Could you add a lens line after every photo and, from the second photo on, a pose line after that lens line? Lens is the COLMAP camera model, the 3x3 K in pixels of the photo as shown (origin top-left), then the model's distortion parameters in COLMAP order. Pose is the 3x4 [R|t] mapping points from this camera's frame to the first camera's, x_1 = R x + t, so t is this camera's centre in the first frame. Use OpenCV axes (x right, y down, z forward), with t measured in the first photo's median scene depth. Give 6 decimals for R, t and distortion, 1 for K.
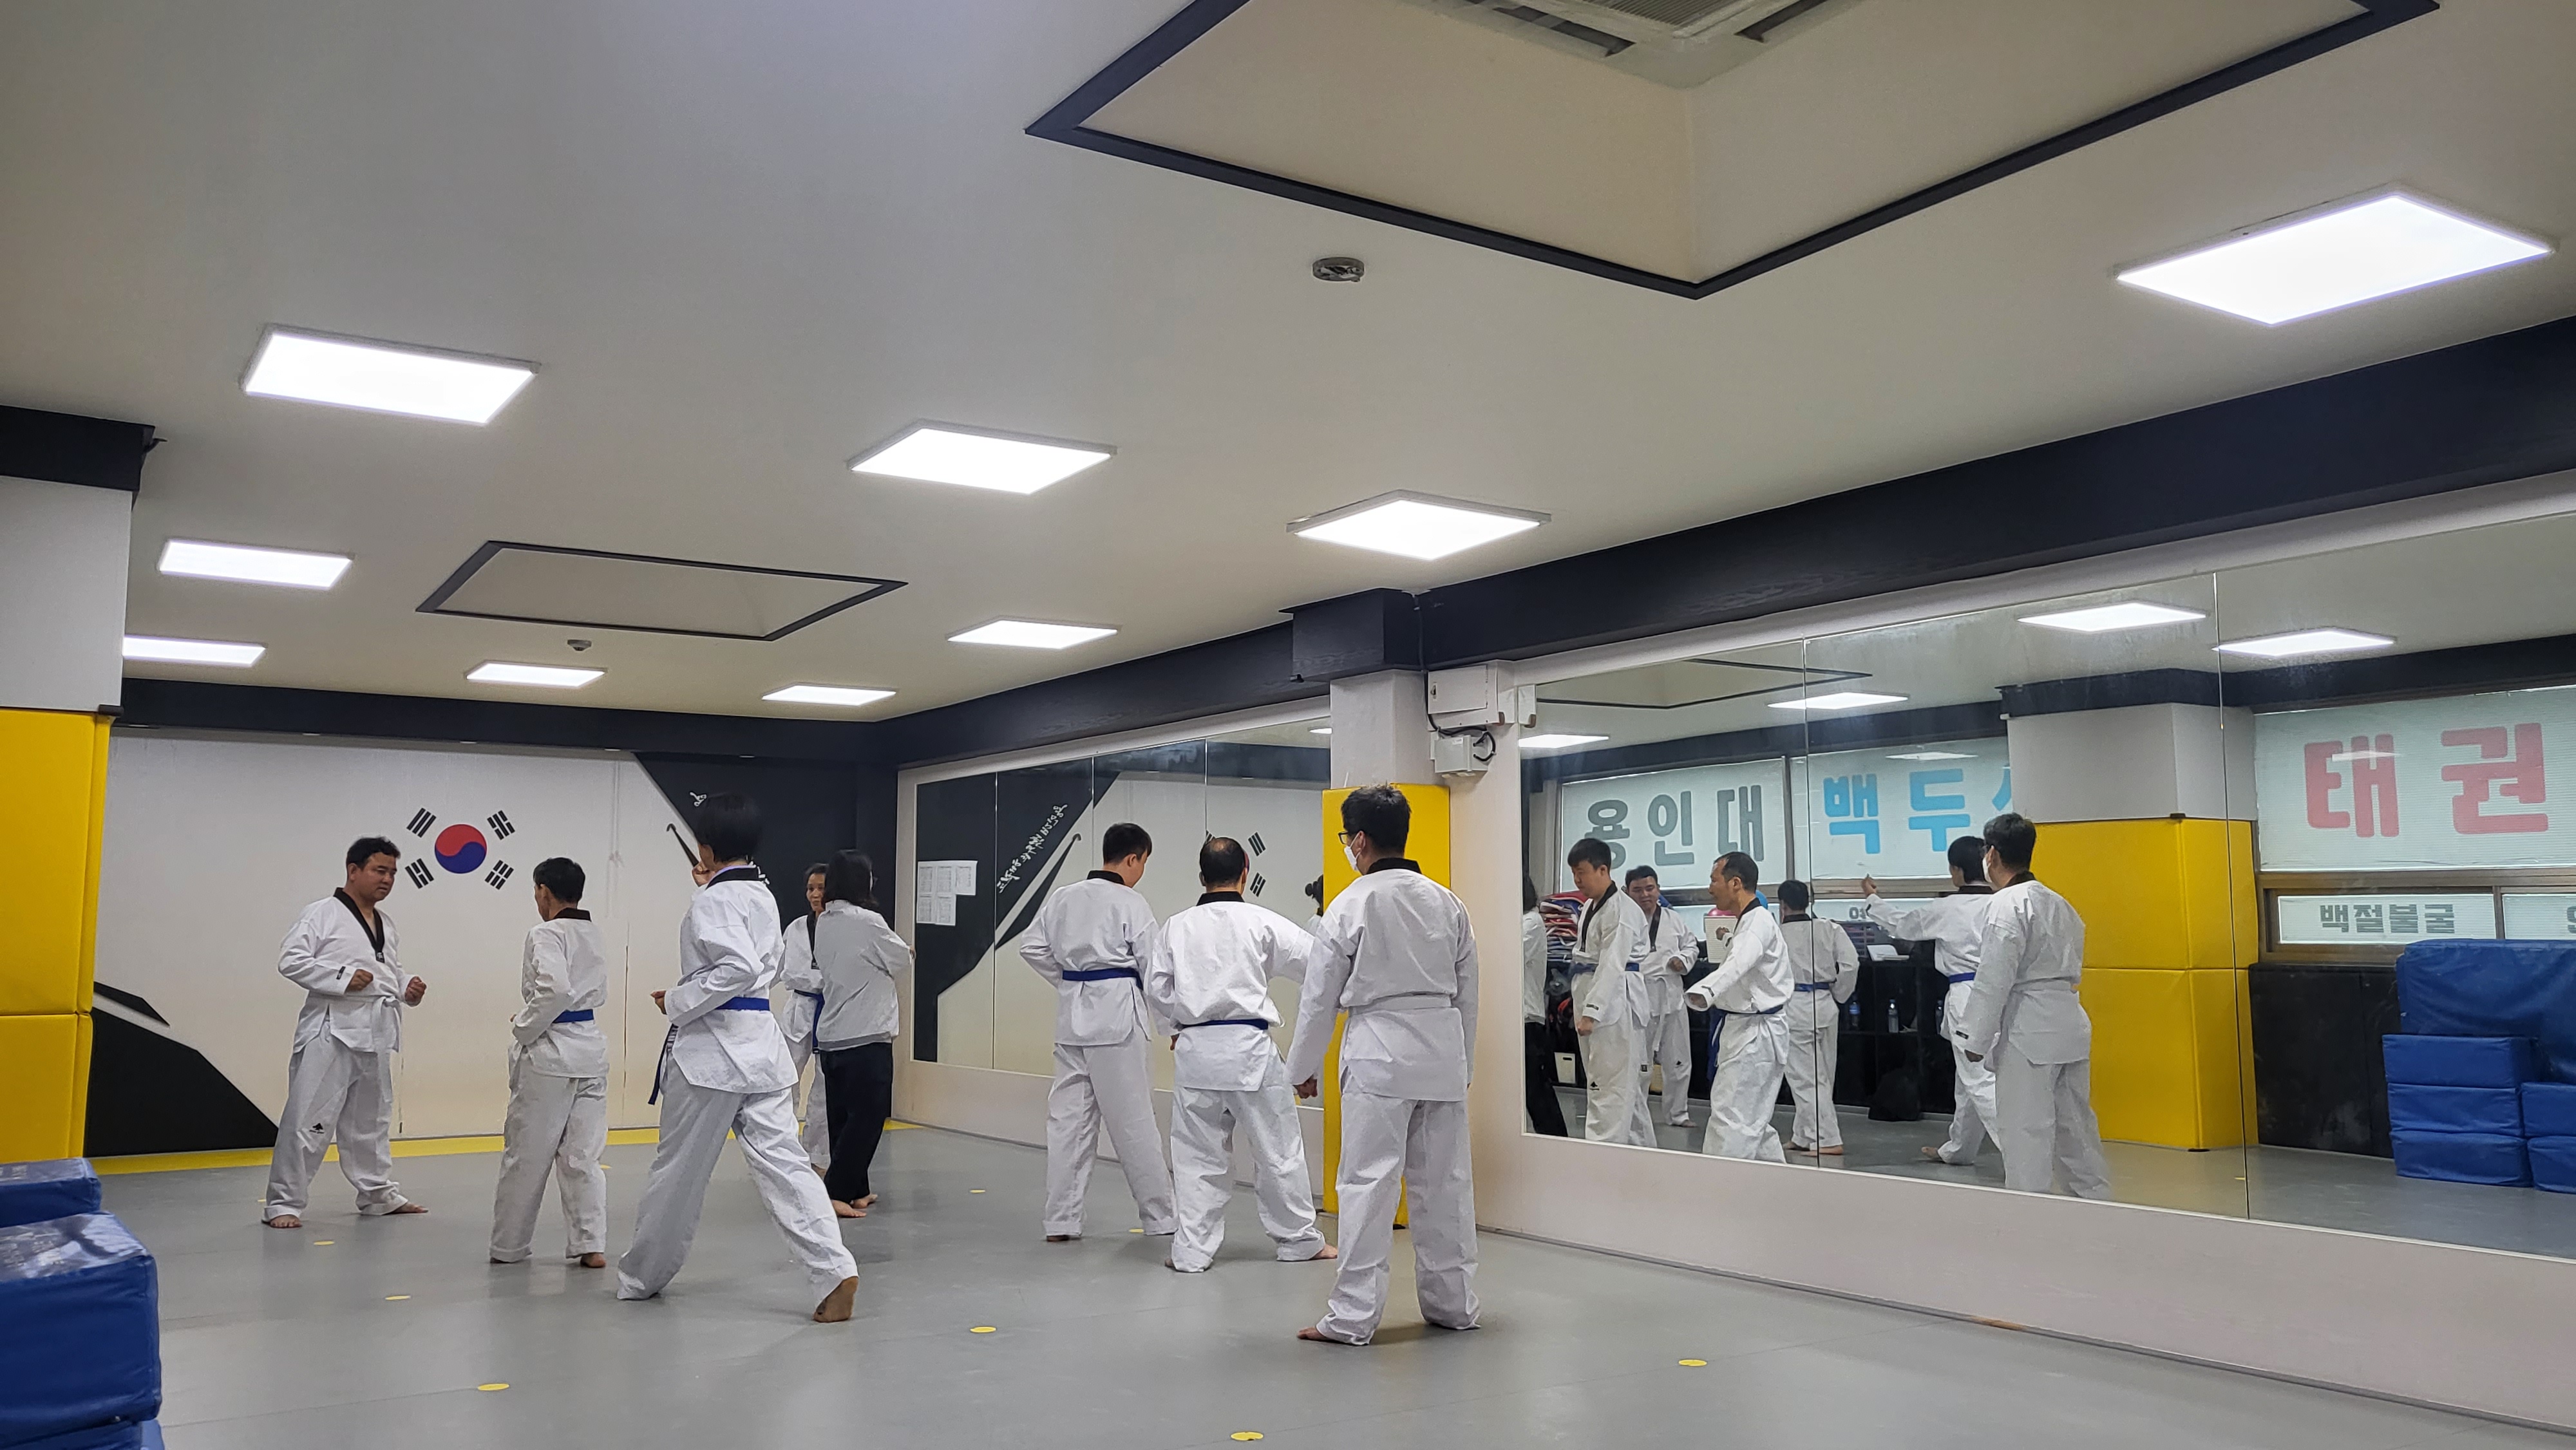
lens RADIAL K [[2000.4, 0, 1275.9], [0, 2000.4, 743.2], [0, 0, 1]] dist [-0.032793, 0.091874]
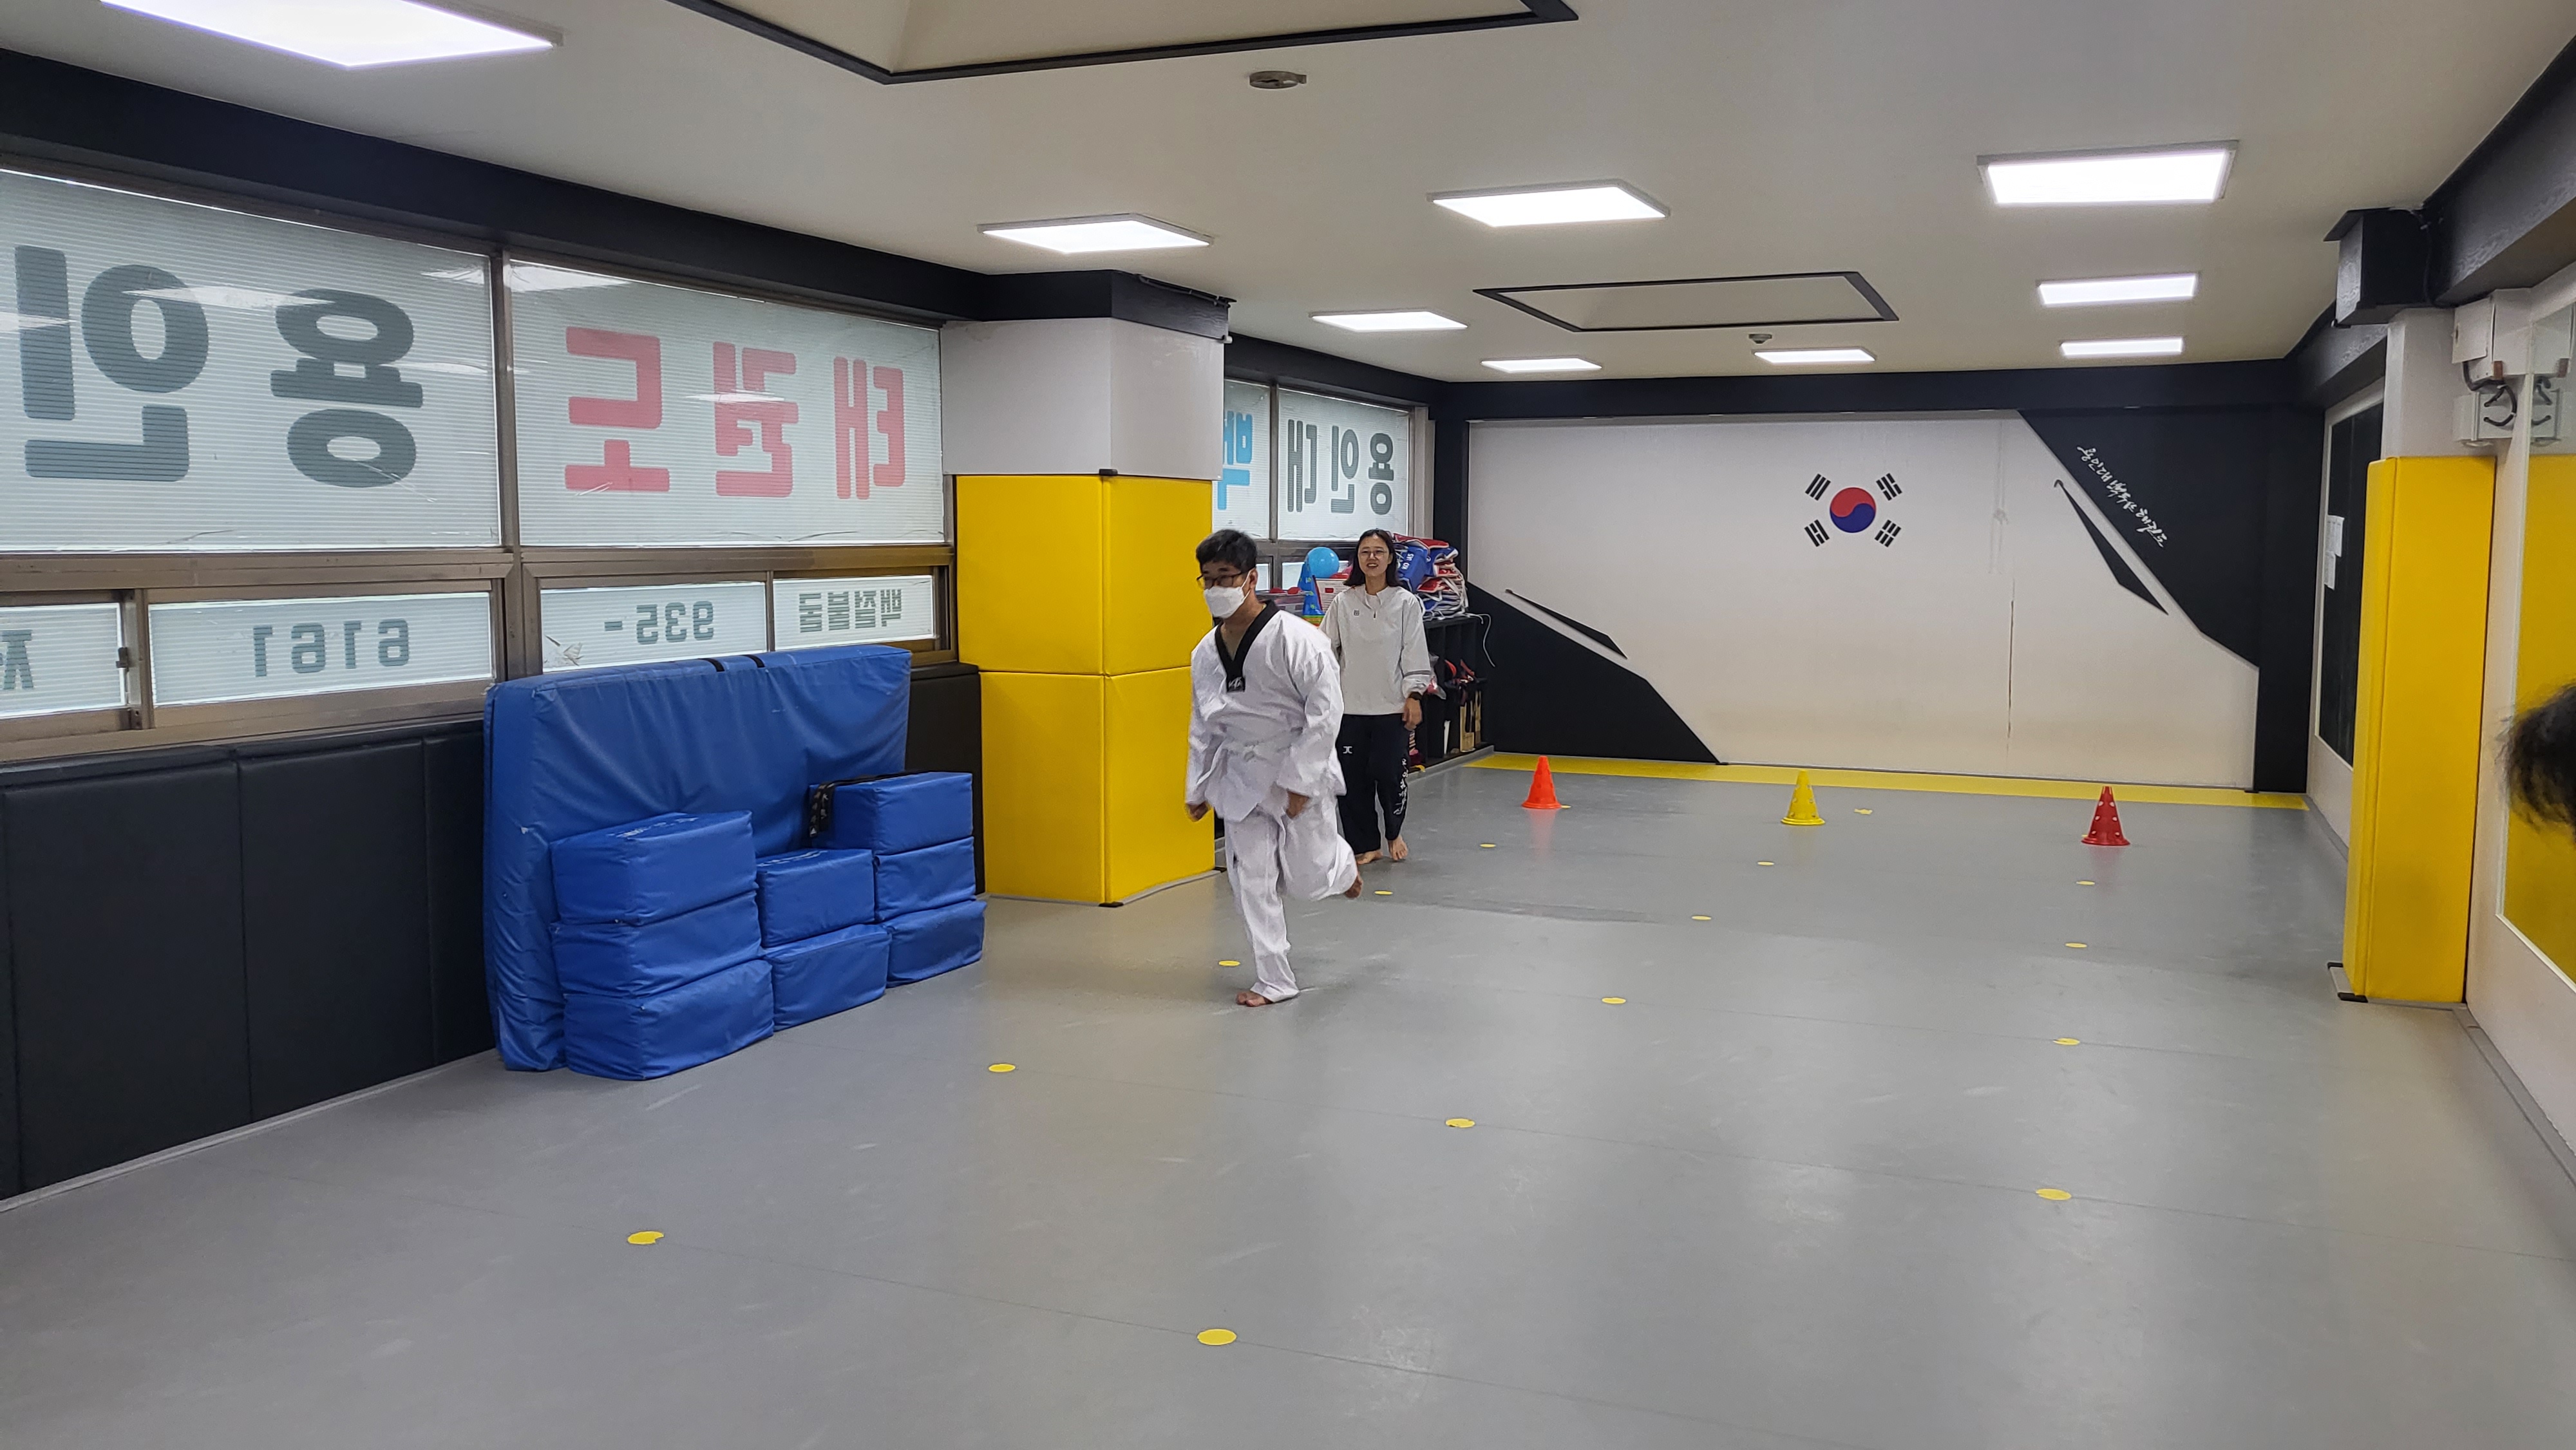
lens RADIAL K [[2000.4, 0, 1273.8], [0, 2000.4, 692.4], [0, 0, 1]] dist [-0.032793, 0.091874]
pose [[0.552854, 0.069866, -0.830344, 0.391814], [0.077310, 0.987880, 0.134595, -0.023698], [0.829684, -0.138605, 0.540752, 0.158010]]
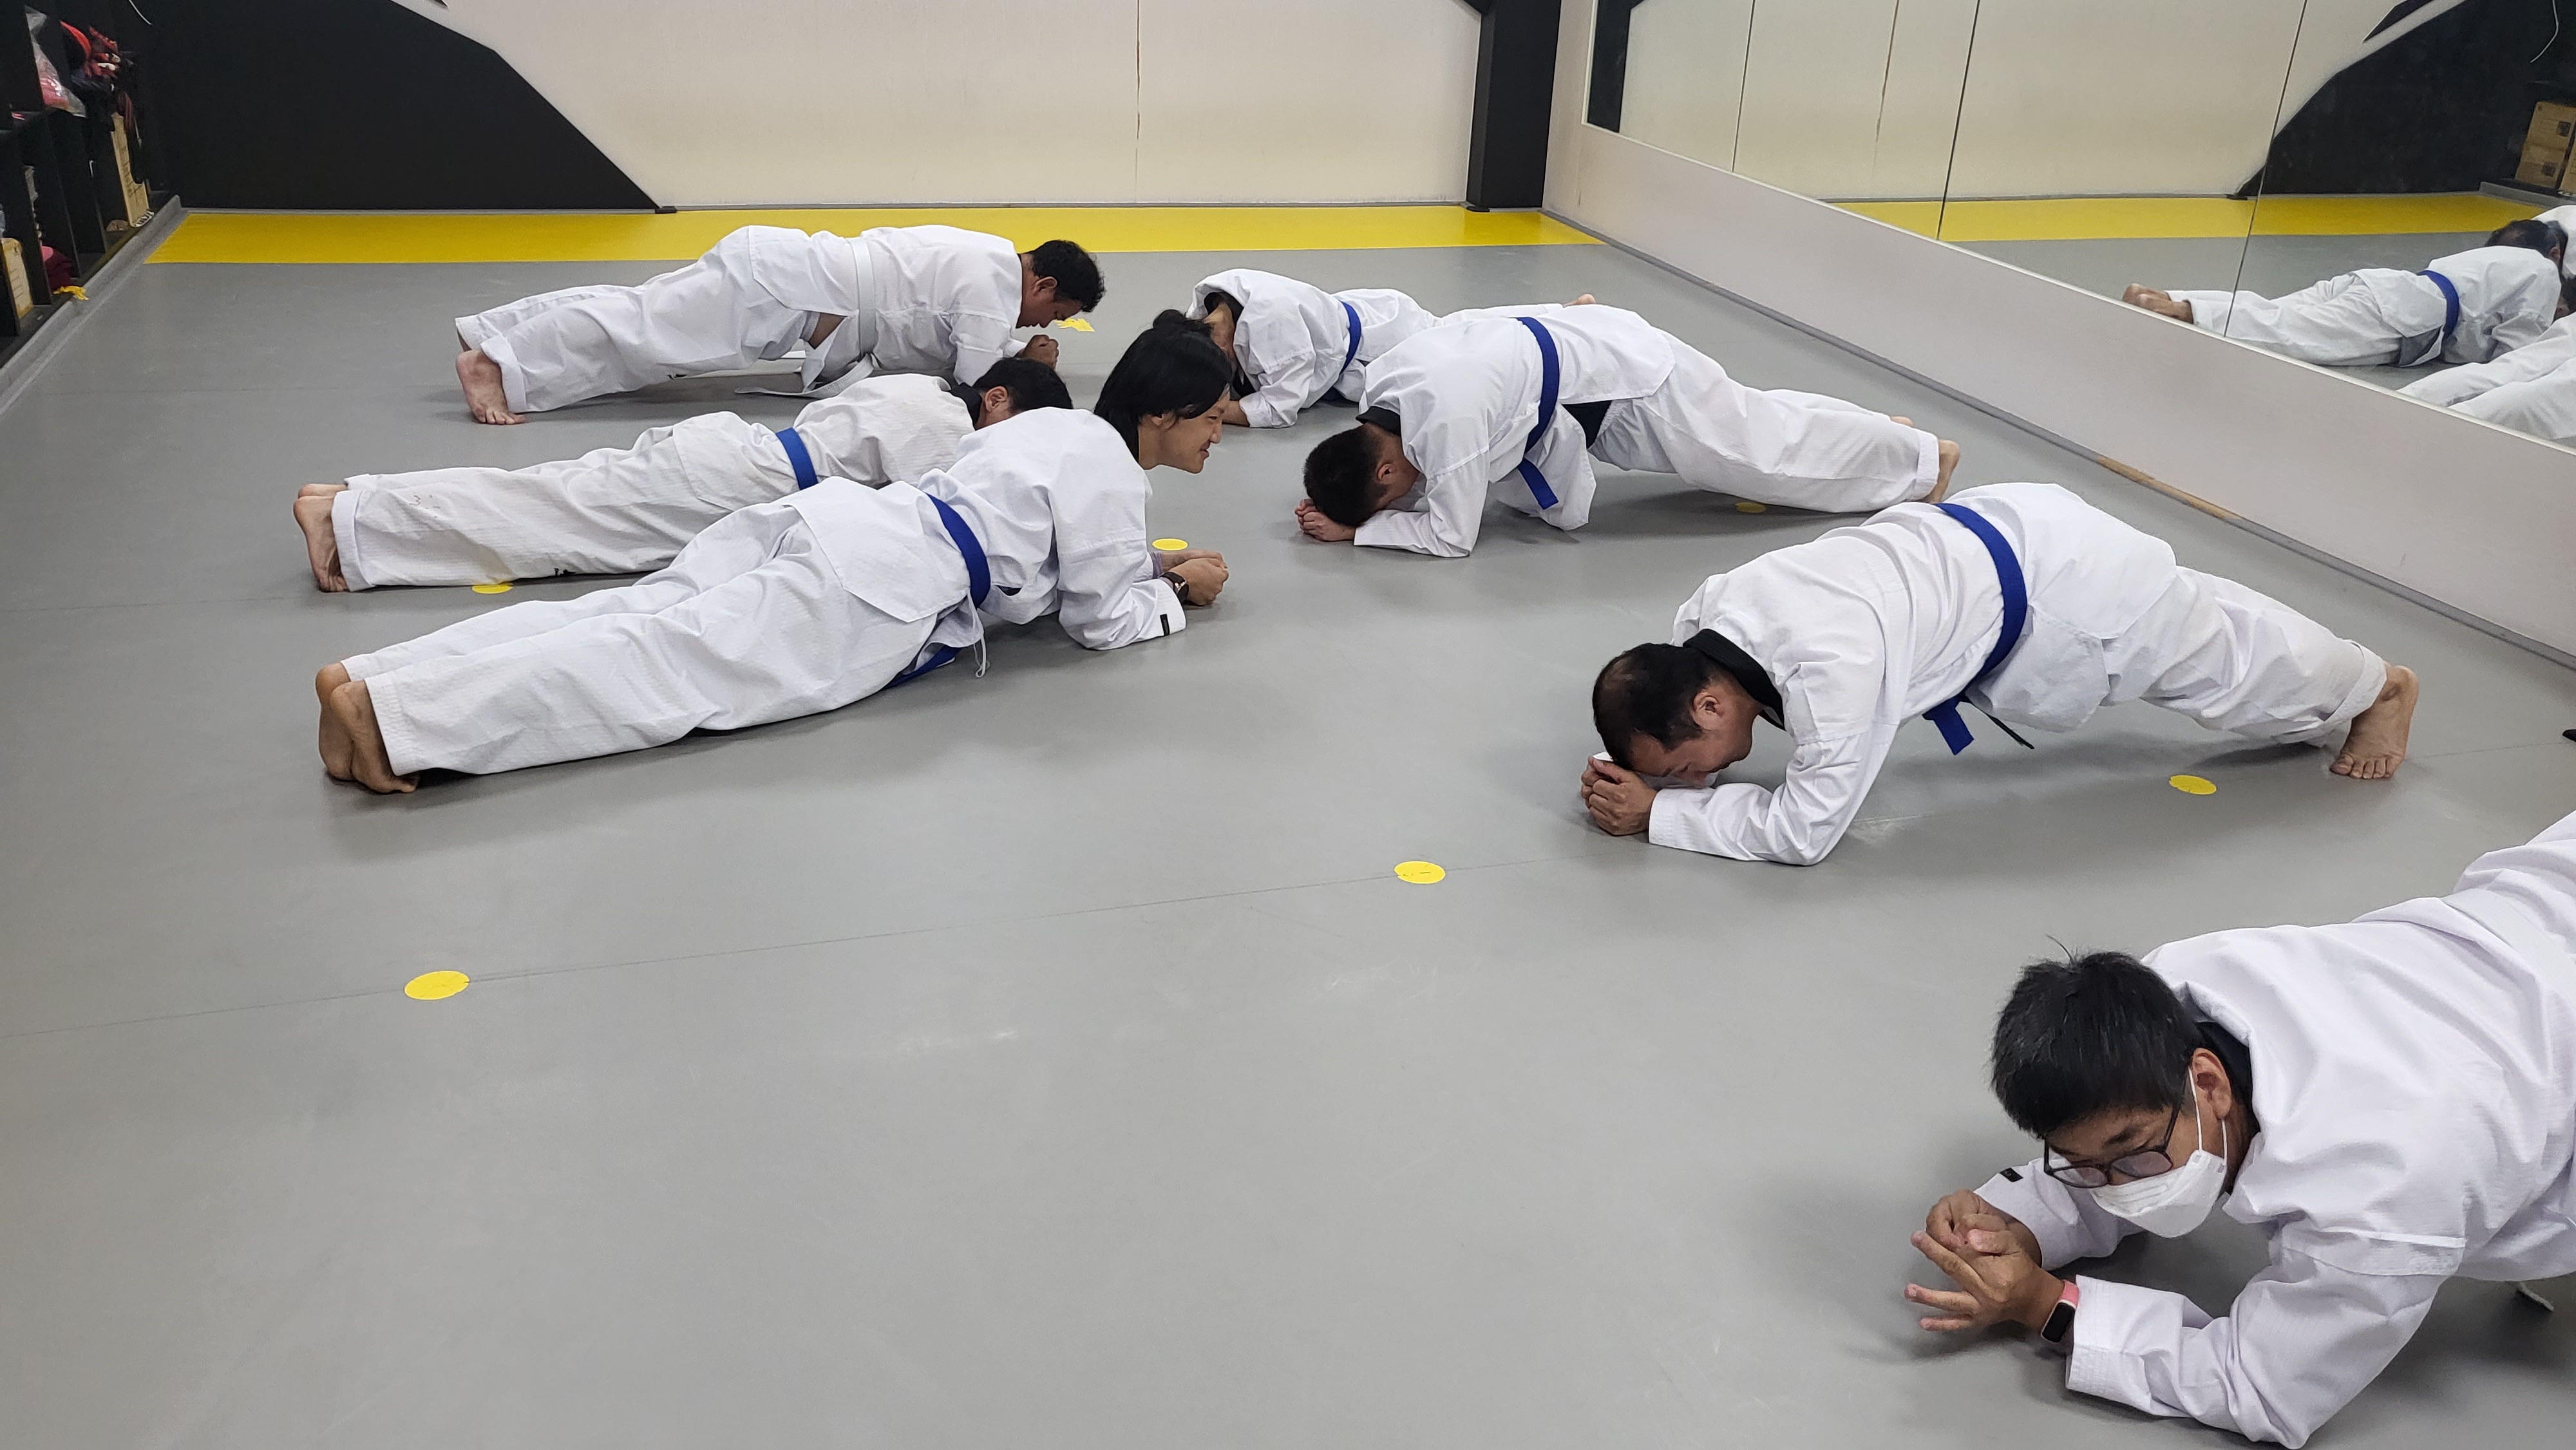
lens RADIAL K [[2000.4, 0, 1272.3], [0, 2000.4, 726.2], [0, 0, 1]] dist [-0.032793, 0.091874]
pose [[0.957465, 0.145610, -0.249115, -0.121964], [-0.008462, 0.877134, 0.480170, 0.037630], [0.288425, -0.457638, 0.841058, 0.480753]]
